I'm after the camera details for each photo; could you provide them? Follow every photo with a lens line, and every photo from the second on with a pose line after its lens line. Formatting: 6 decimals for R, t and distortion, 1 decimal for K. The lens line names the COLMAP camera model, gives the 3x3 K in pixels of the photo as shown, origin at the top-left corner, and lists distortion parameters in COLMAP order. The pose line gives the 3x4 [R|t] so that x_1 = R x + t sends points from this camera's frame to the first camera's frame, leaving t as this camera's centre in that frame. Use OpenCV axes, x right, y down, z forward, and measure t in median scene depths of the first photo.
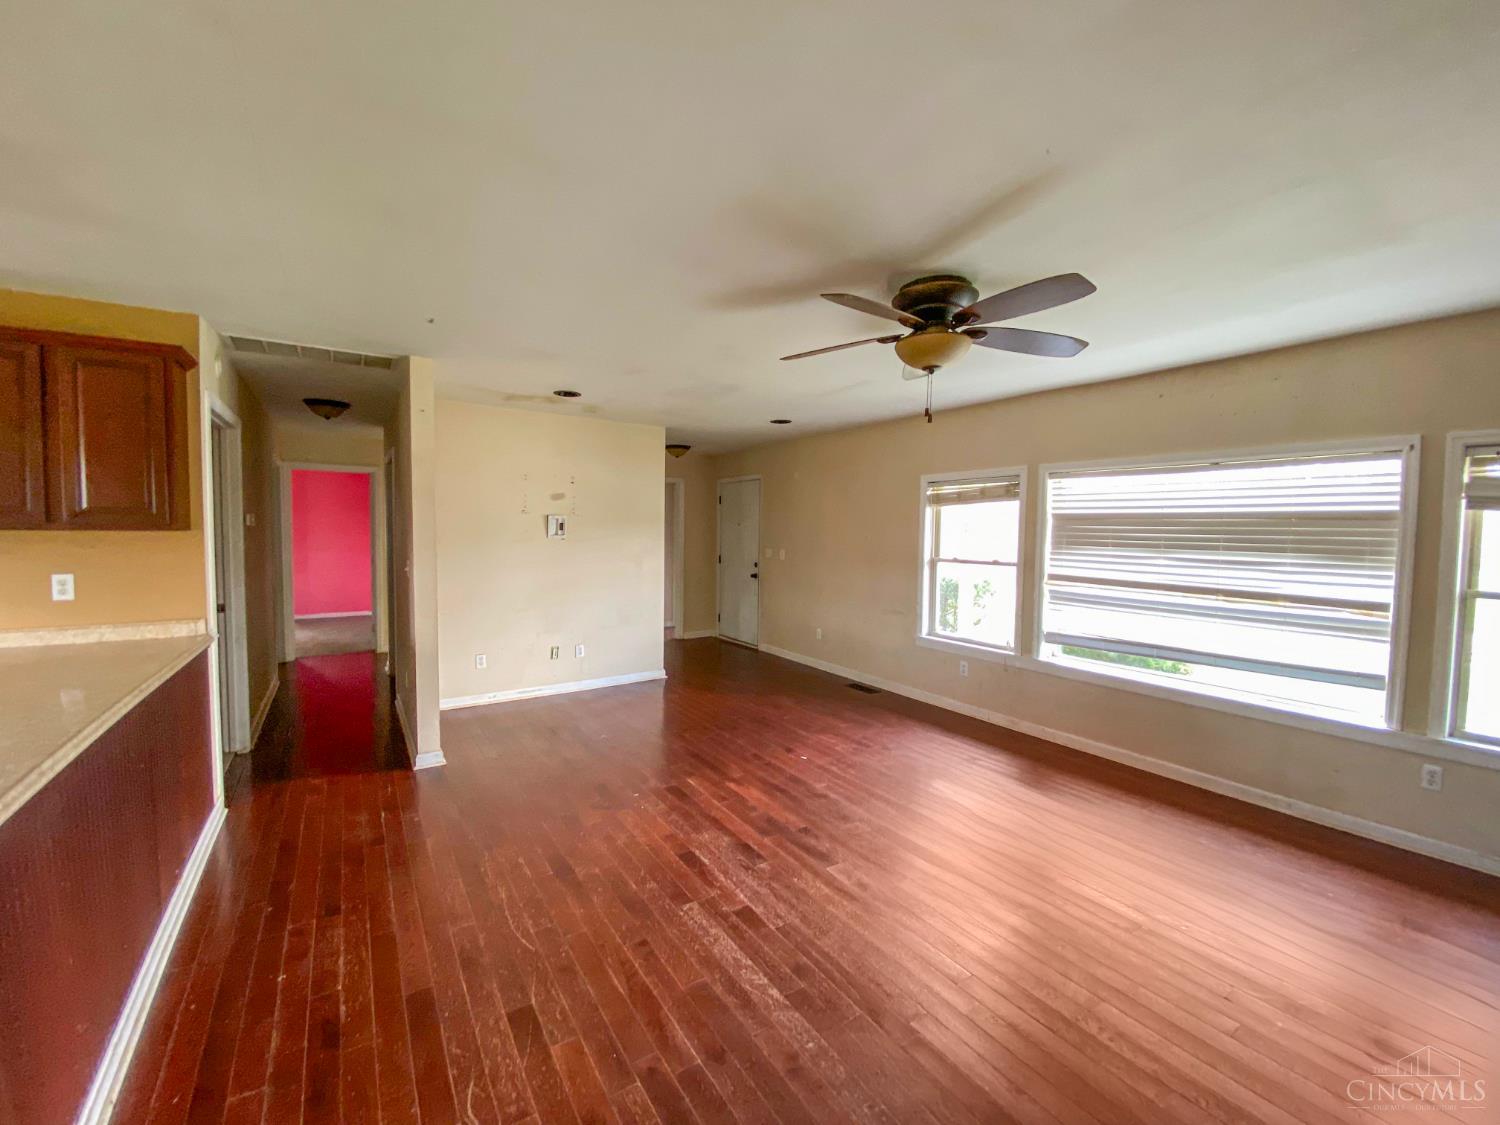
lens RADIAL K [[607.5, 0, 747.0], [0, 607.5, 558.4], [0, 0, 1]] dist [0.049624, -0.036253]
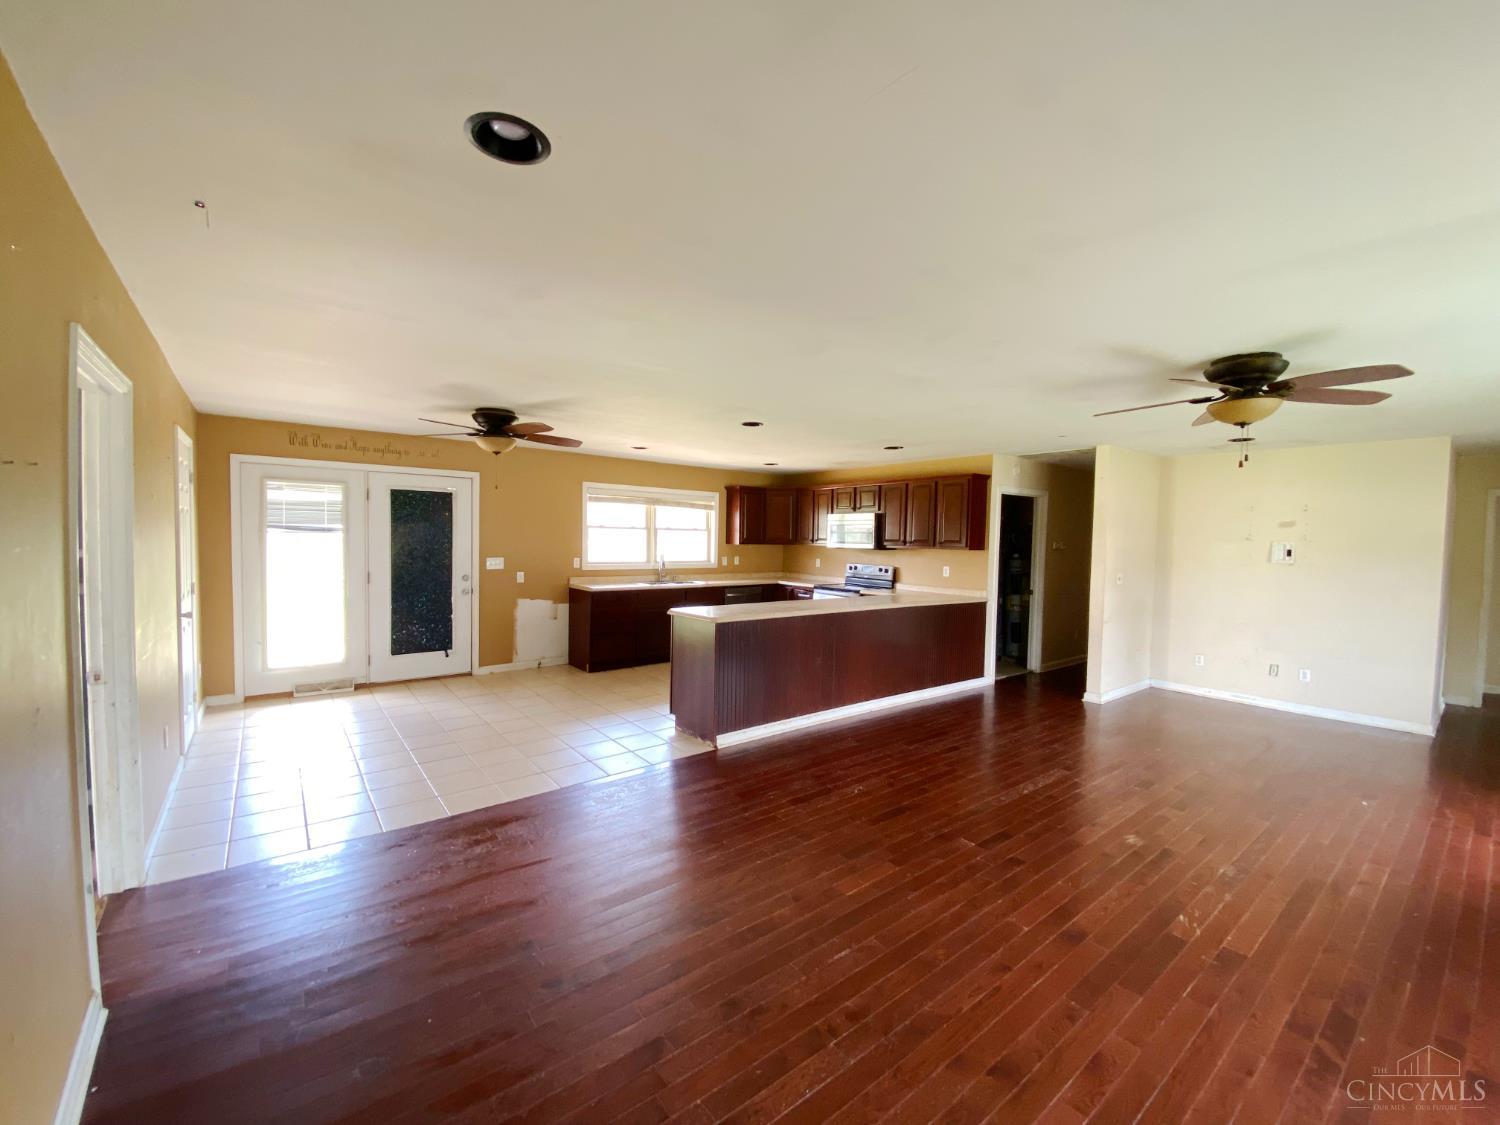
lens RADIAL K [[607.5, 0, 747.0], [0, 607.5, 558.4], [0, 0, 1]] dist [0.049624, -0.036253]
pose [[0.084985, 0.023178, -0.996113, 1.239821], [-0.066515, 0.997631, 0.017538, 0.001988], [0.994160, 0.064766, 0.086325, -0.050518]]
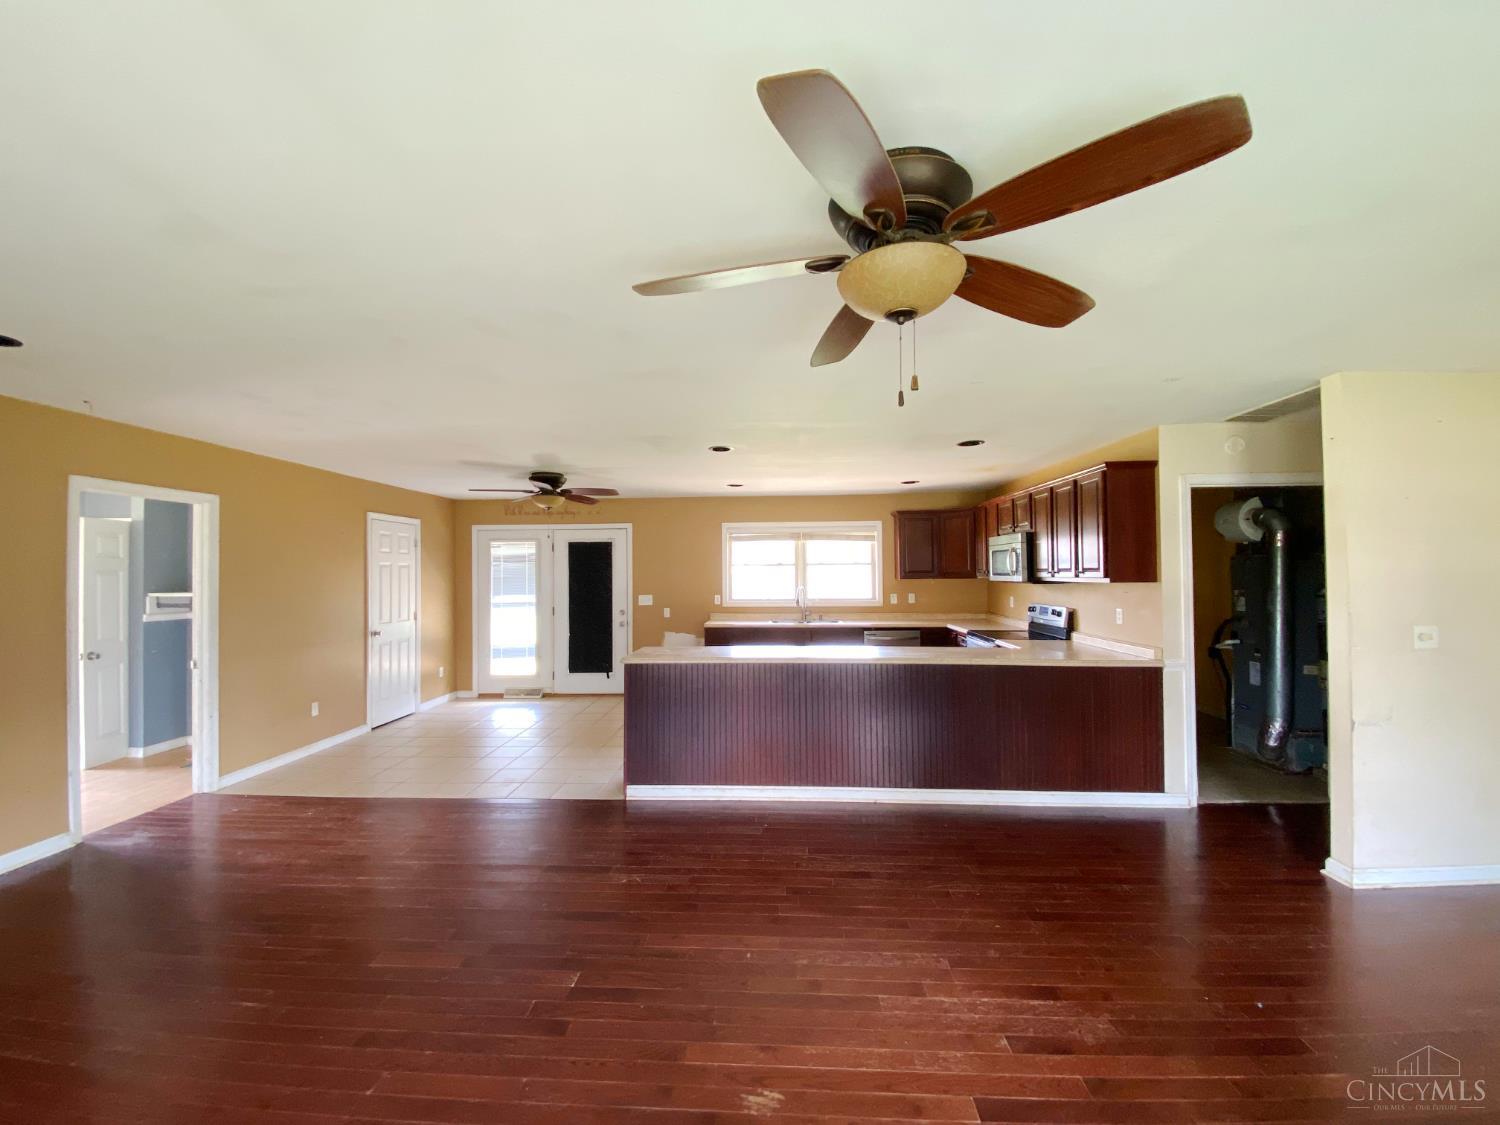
lens RADIAL K [[607.5, 0, 747.0], [0, 607.5, 558.4], [0, 0, 1]] dist [0.049624, -0.036253]
pose [[-0.592828, -0.025634, -0.804921, 0.746340], [-0.037377, 0.999292, -0.004296, -0.059336], [0.804461, 0.027539, -0.593366, 1.070309]]
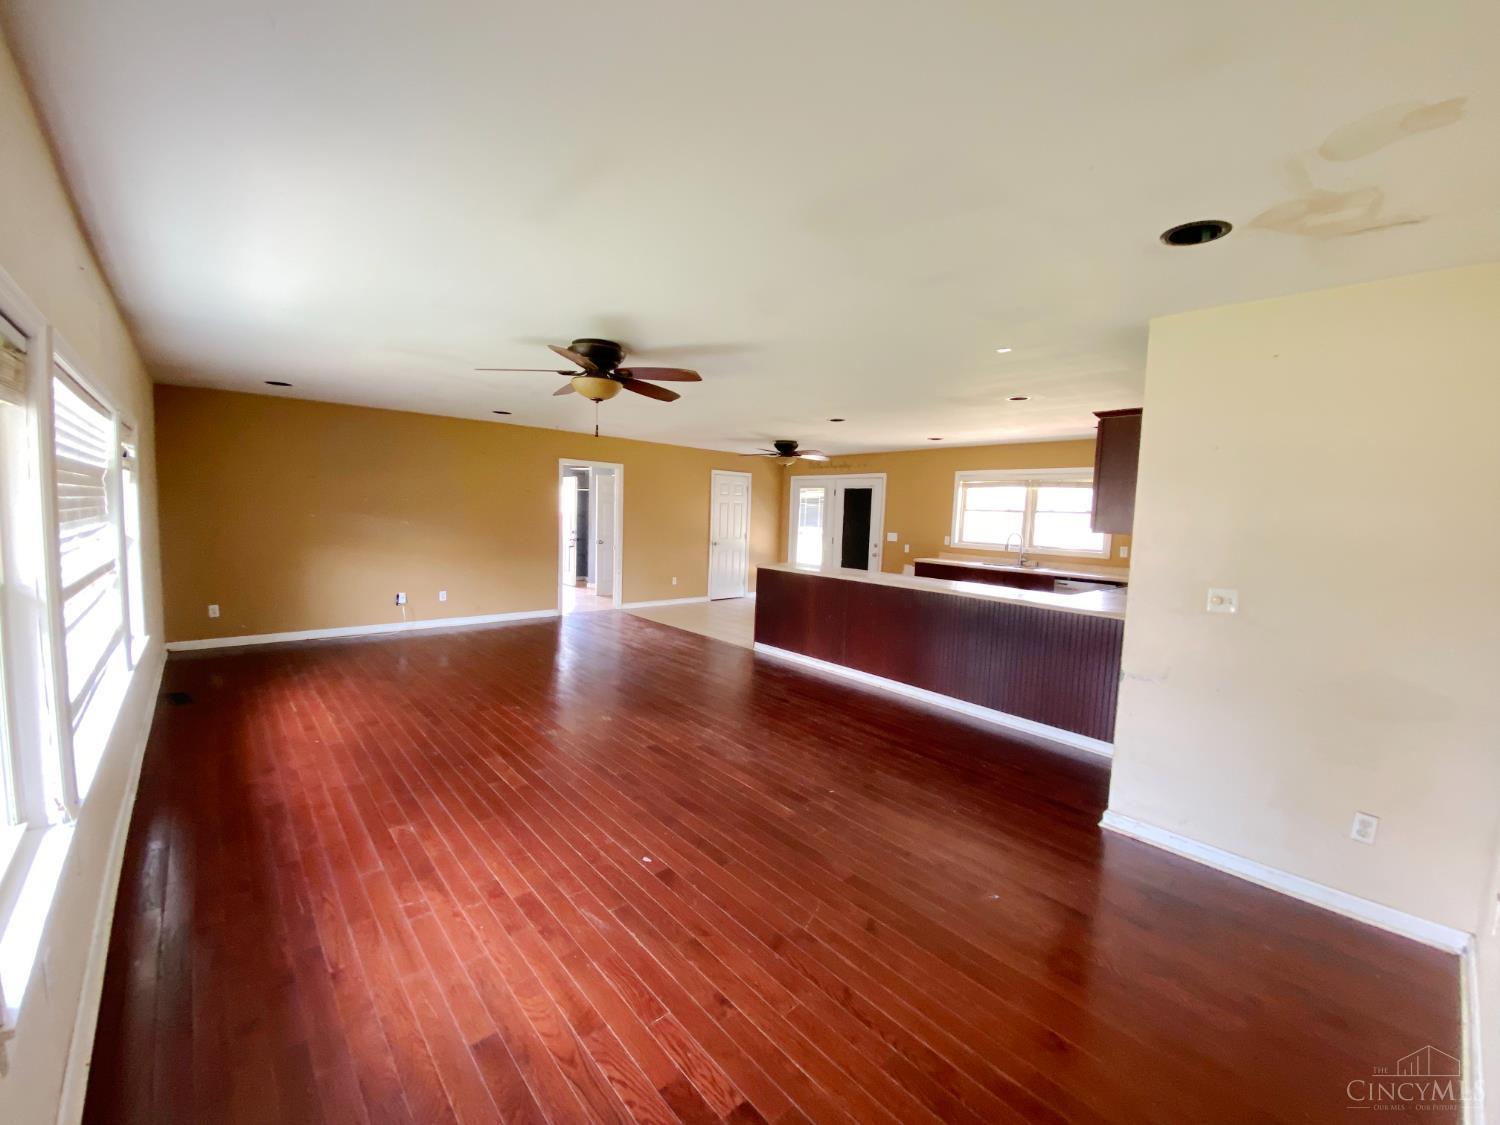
lens RADIAL K [[602.5, 0, 734.0], [0, 602.5, 562.5], [0, 0, 1]] dist [0.061728, -0.034850]
pose [[-0.991540, -0.036130, -0.124674, 0.124986], [-0.052650, 0.989869, 0.131862, -0.113527], [0.118647, 0.137310, -0.983397, 2.162993]]
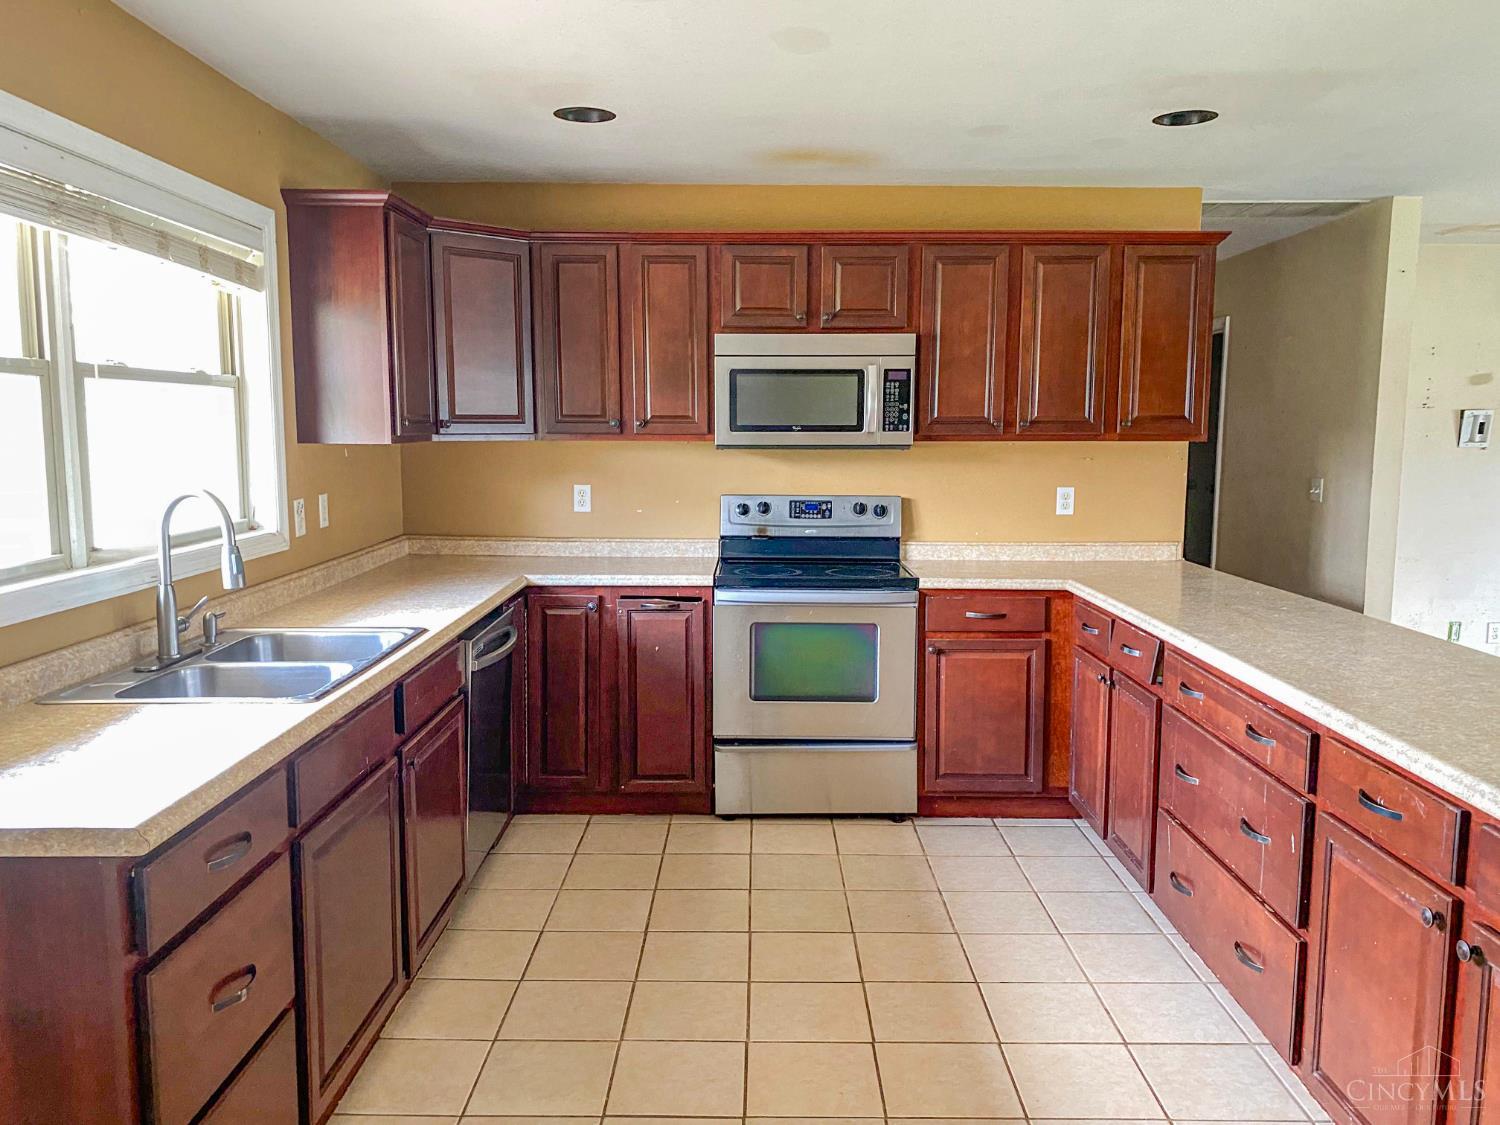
lens RADIAL K [[1146.3, 0, 750.0], [0, 1146.3, 562.5], [0, 0, 1]] dist [0.006864, 0.001938]
pose [[0.834823, 0.053027, -0.547958, -0.502392], [-0.016168, 0.997282, 0.071876, 0.020413], [0.550280, -0.051145, 0.833412, -0.686868]]
